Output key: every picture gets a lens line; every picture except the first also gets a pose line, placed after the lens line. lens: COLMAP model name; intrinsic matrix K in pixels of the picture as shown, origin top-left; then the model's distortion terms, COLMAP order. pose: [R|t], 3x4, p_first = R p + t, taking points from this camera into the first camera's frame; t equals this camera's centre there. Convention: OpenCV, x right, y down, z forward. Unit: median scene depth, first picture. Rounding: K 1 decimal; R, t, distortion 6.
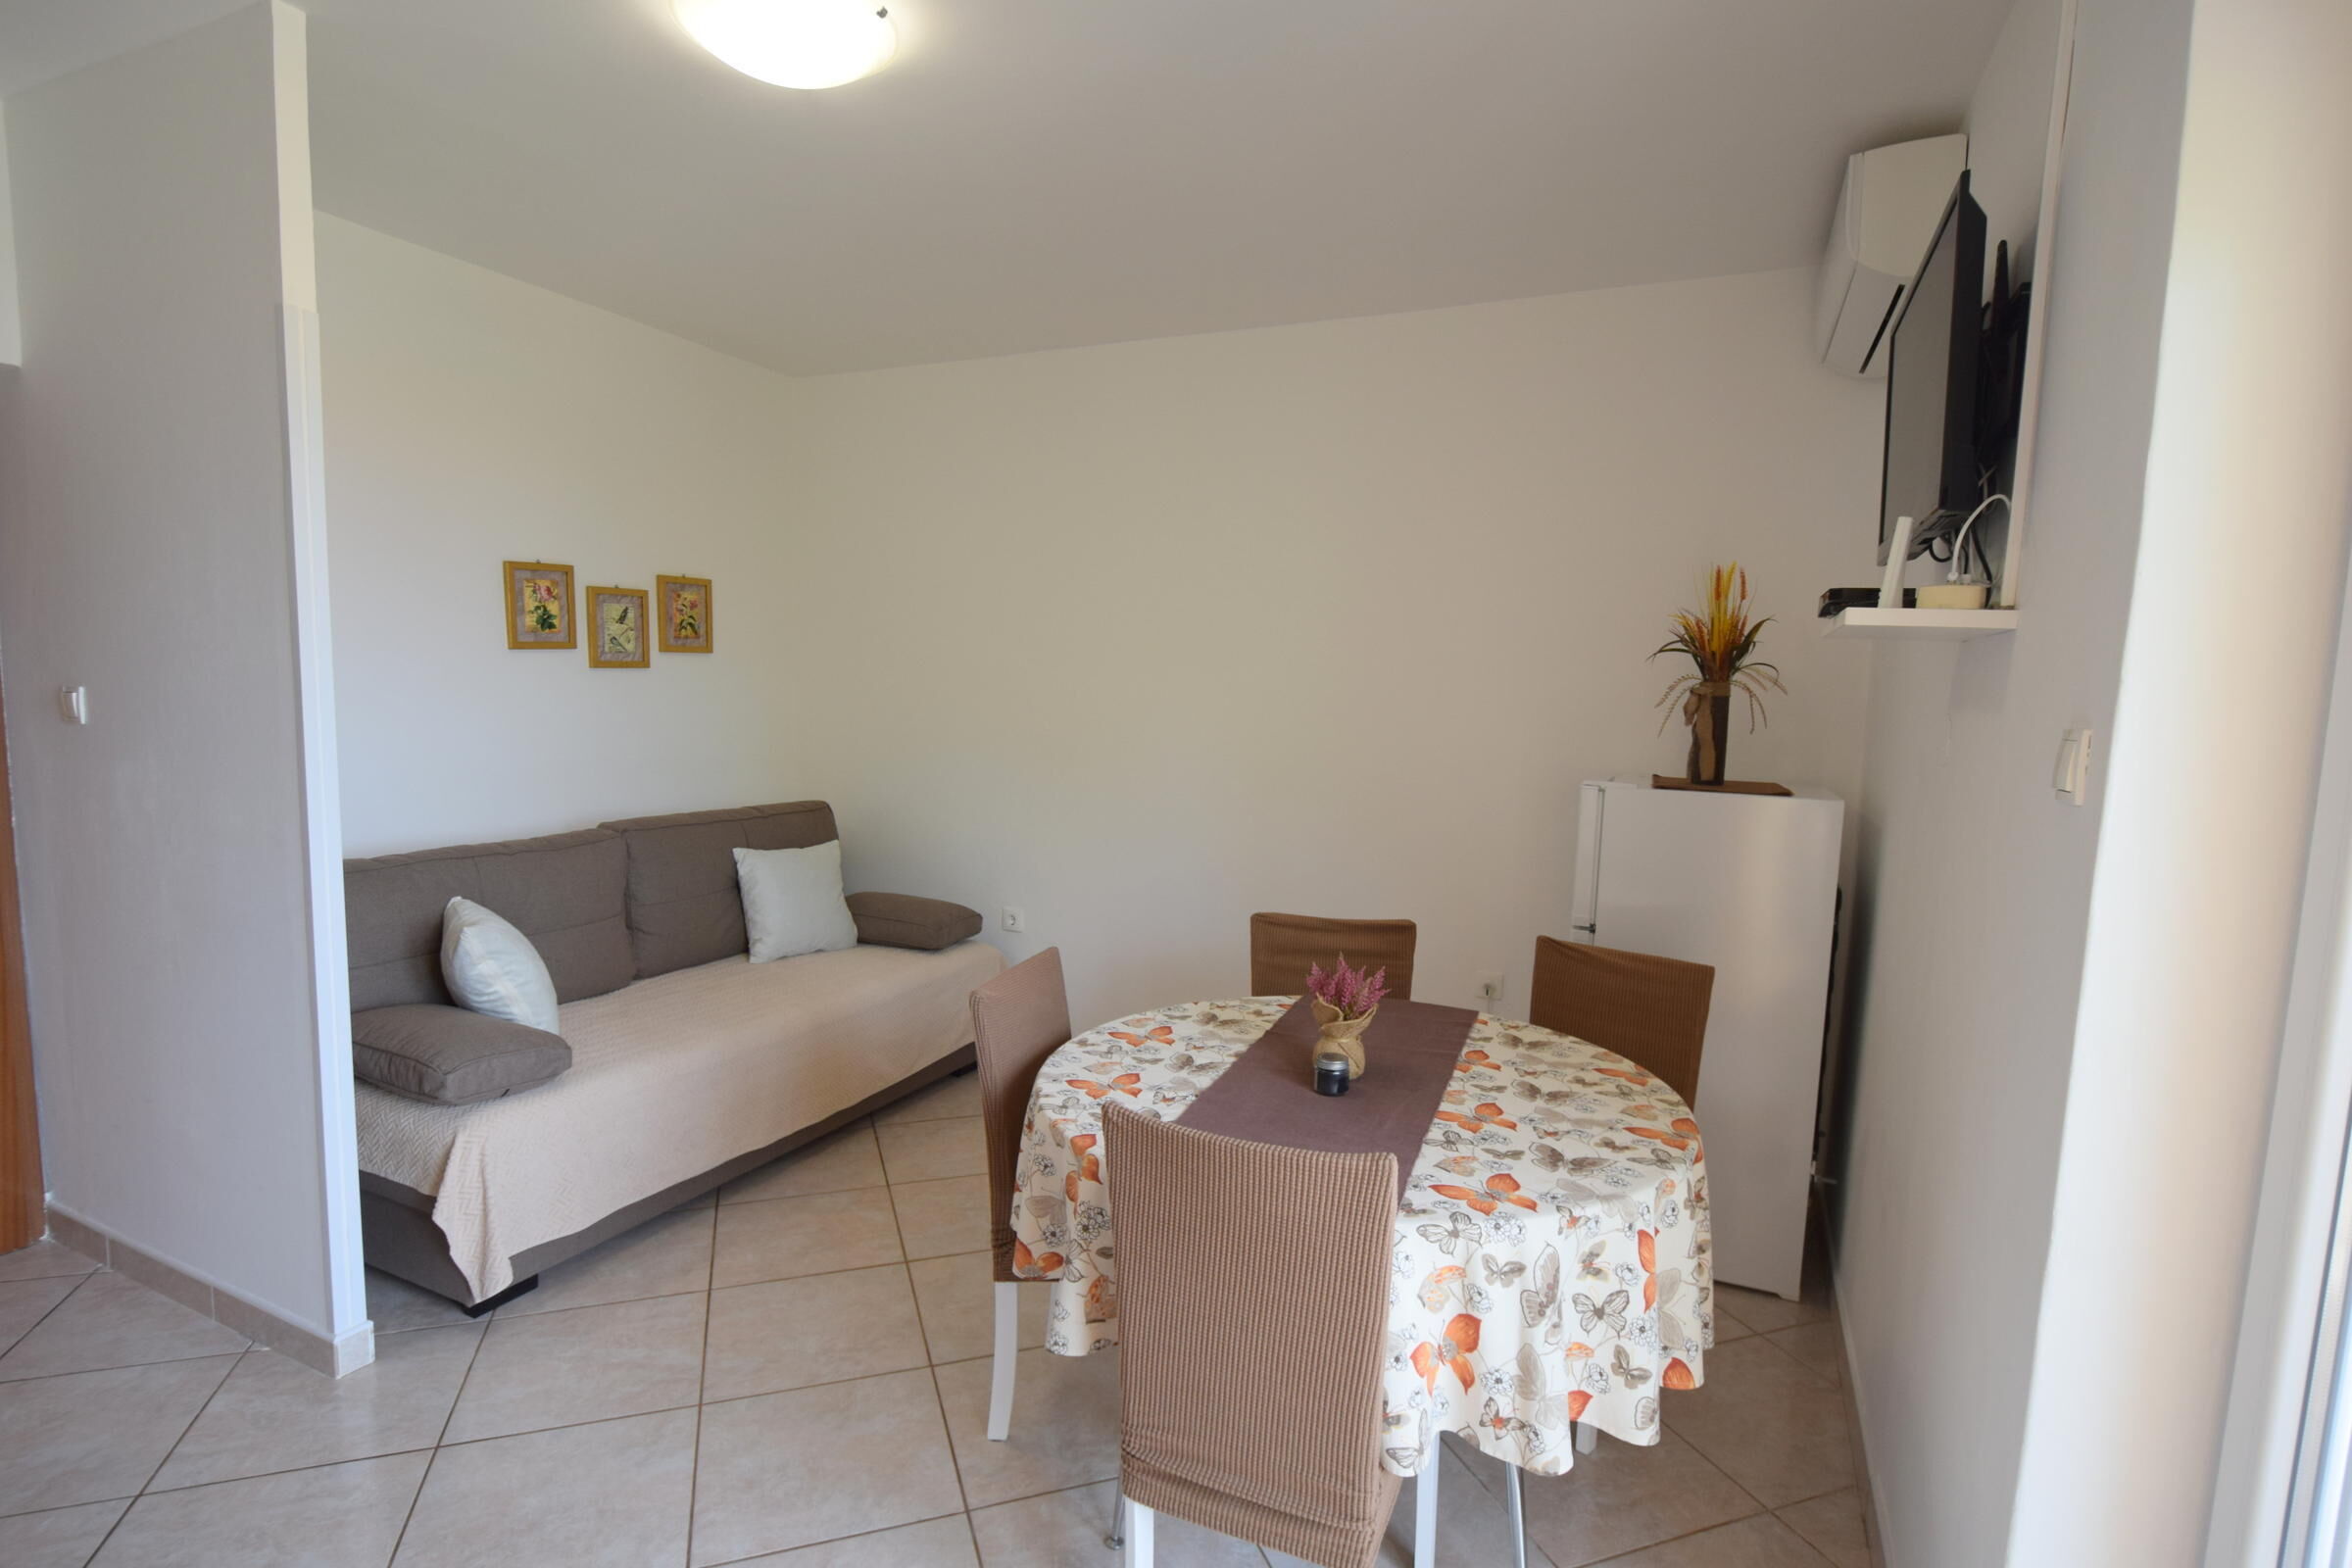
lens RADIAL K [[1147.1, 0, 1179.2], [0, 1147.1, 813.9], [0, 0, 1]] dist [0.006898, -0.014269]
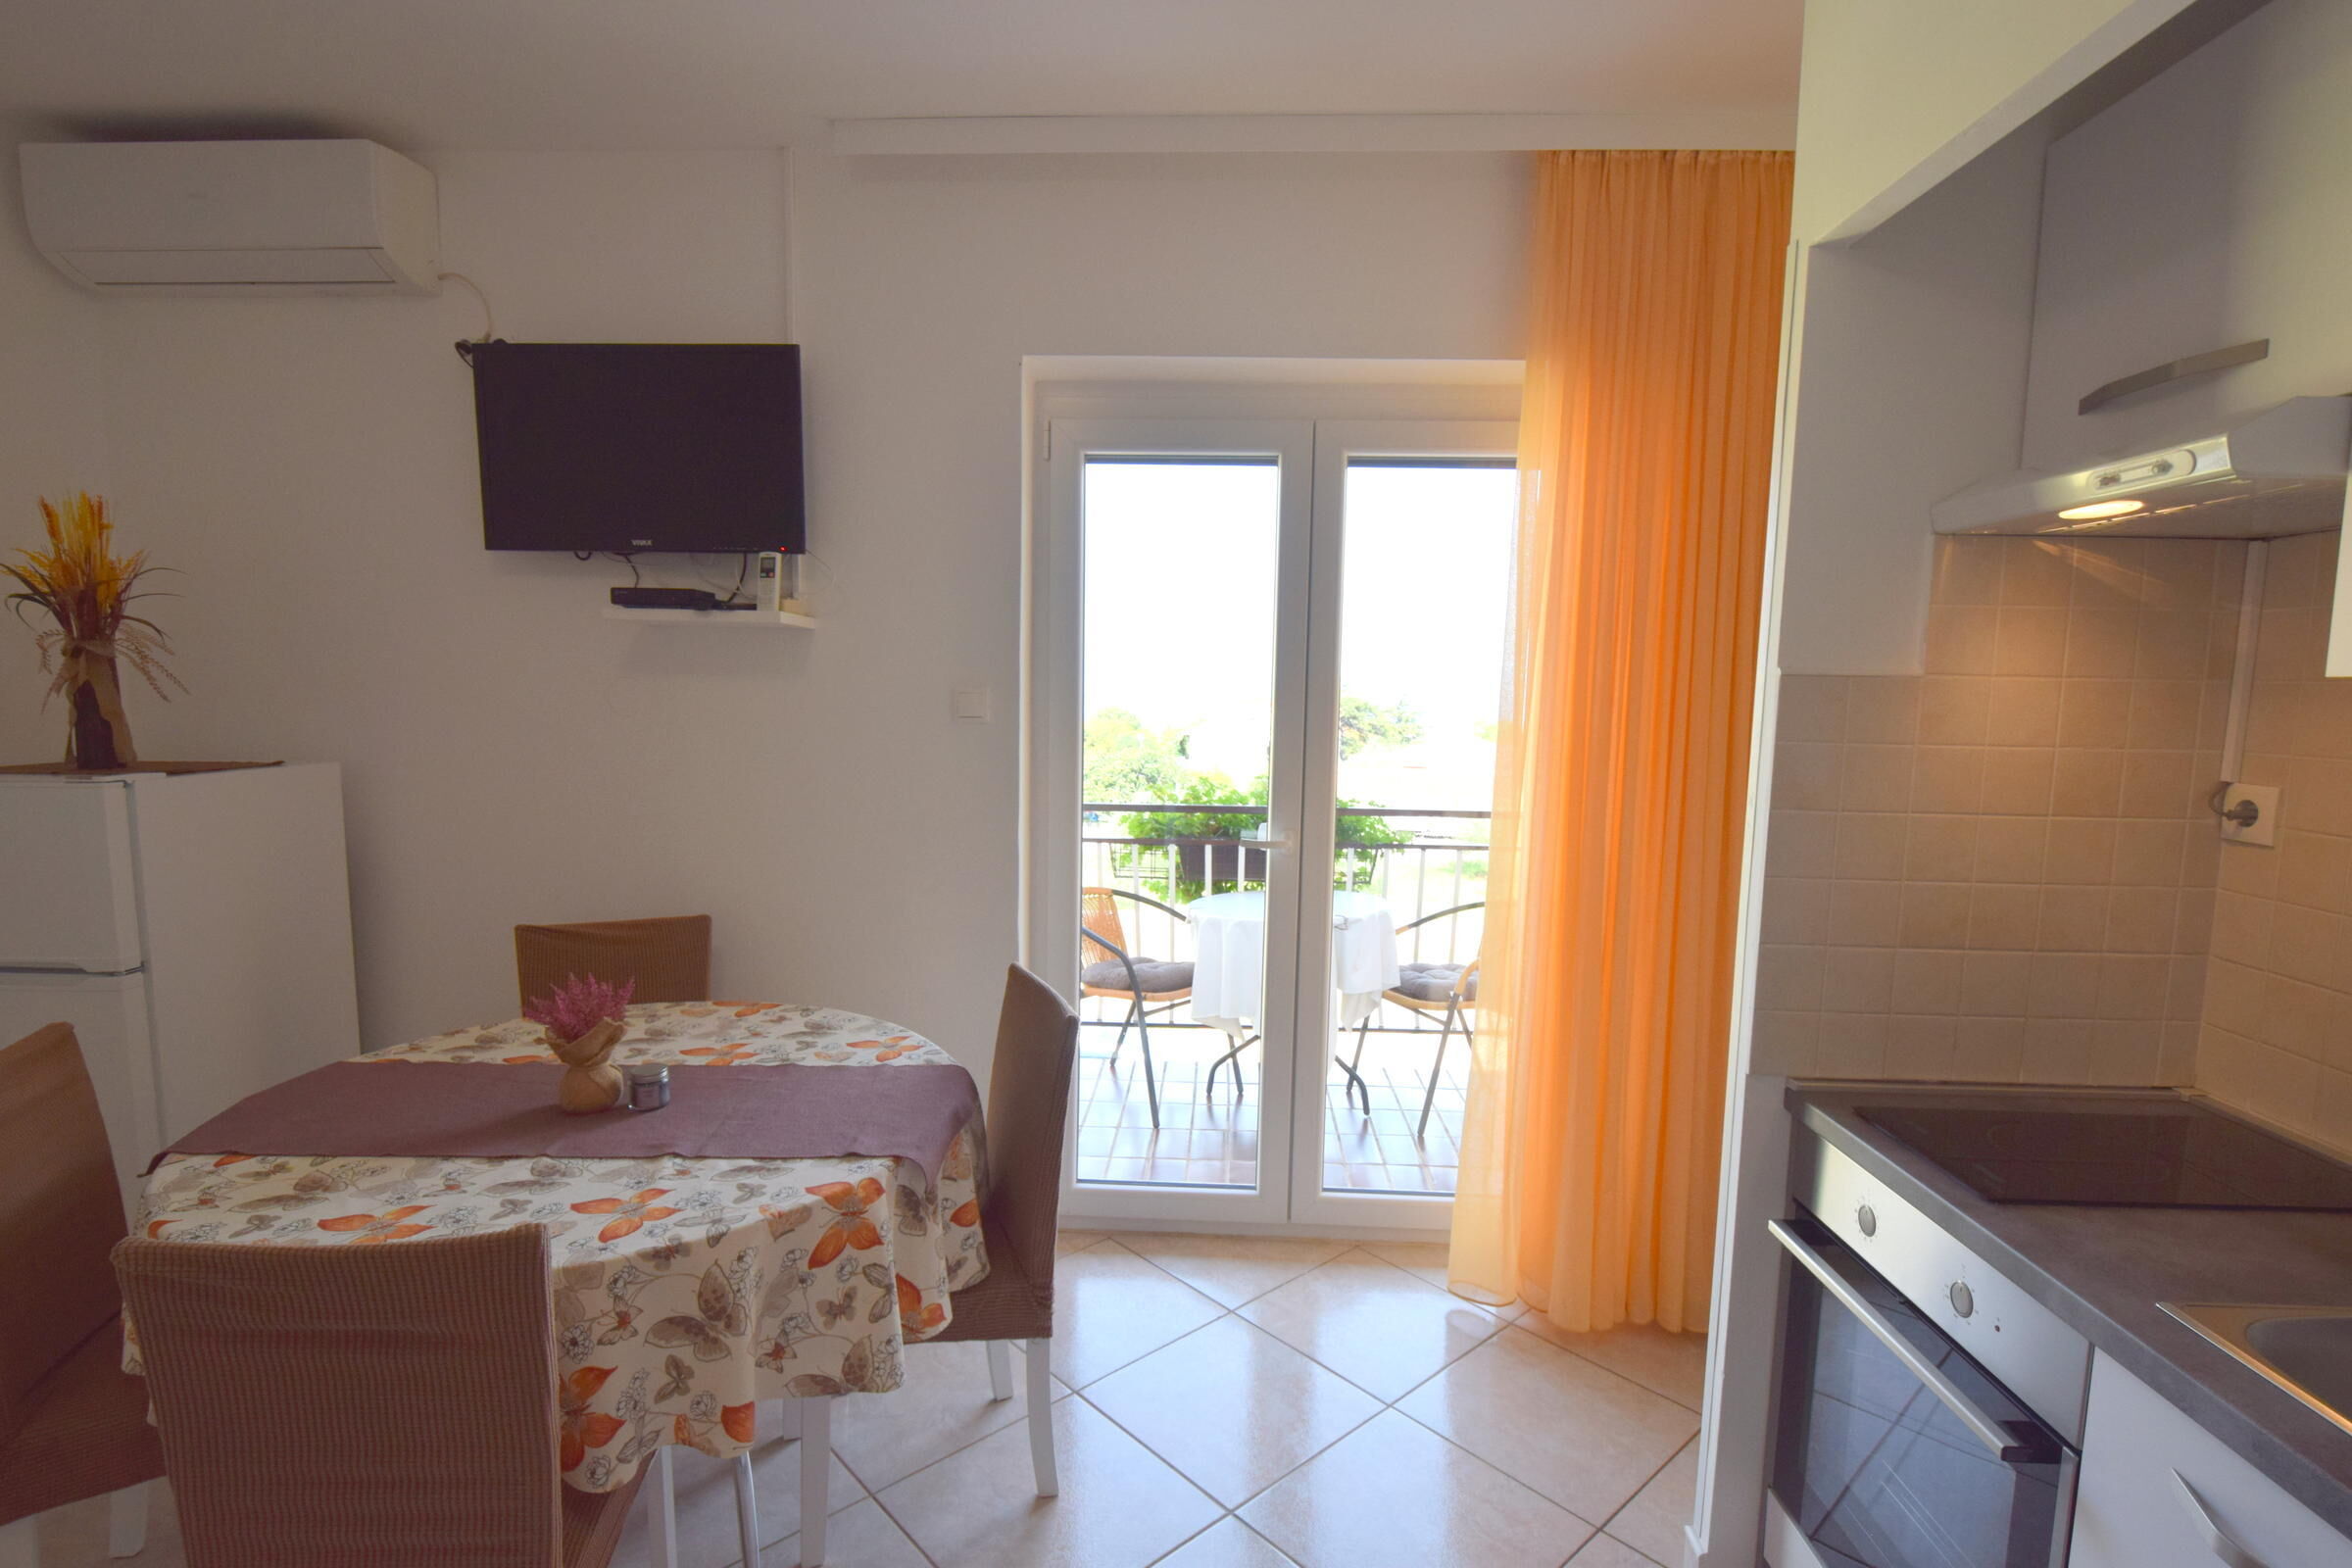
lens RADIAL K [[1147.1, 0, 1179.2], [0, 1147.1, 813.9], [0, 0, 1]] dist [0.006898, -0.014269]
pose [[-0.384880, -0.140659, 0.912186, -0.806916], [0.068102, 0.981297, 0.180050, -0.124795], [-0.920451, 0.131420, -0.368102, 0.858218]]
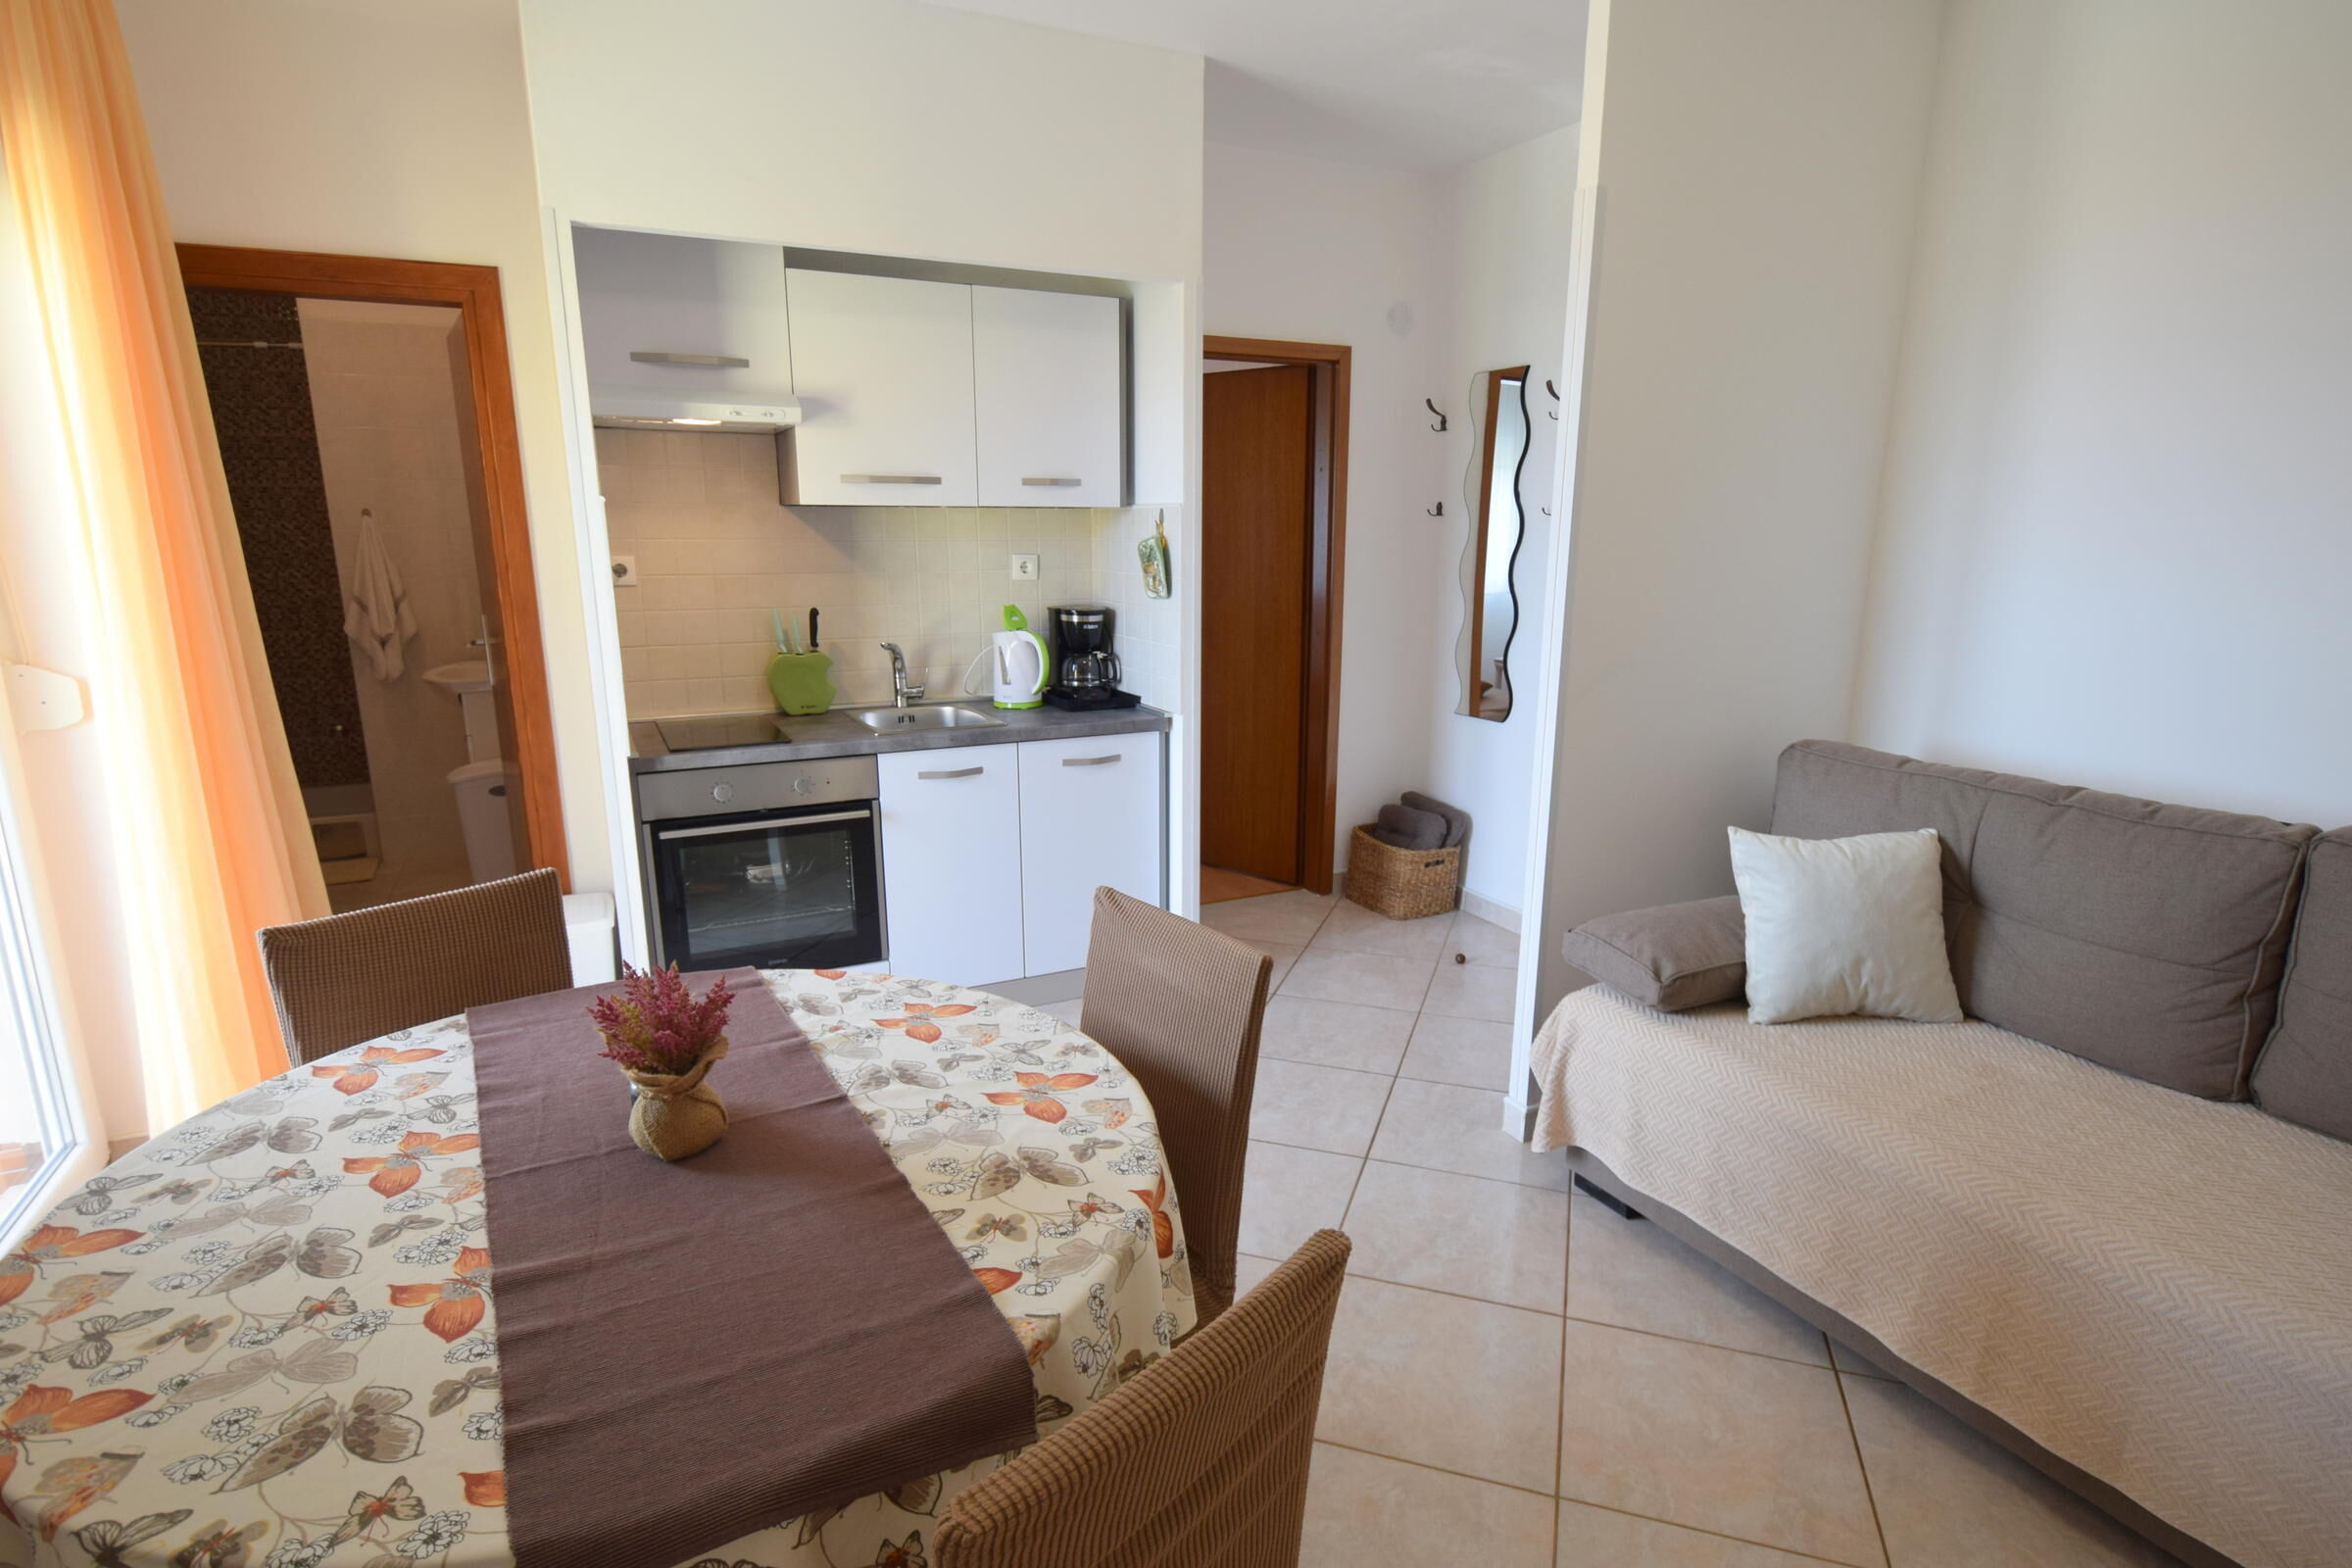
lens RADIAL K [[1224.4, 0, 1174.0], [0, 1224.4, 814.1], [0, 0, 1]] dist [-0.001119, -0.000078]
pose [[-0.622144, 0.150051, -0.768389, 0.461958], [-0.107869, 0.955672, 0.273963, -0.155867], [0.775436, 0.253330, -0.578379, 1.524657]]
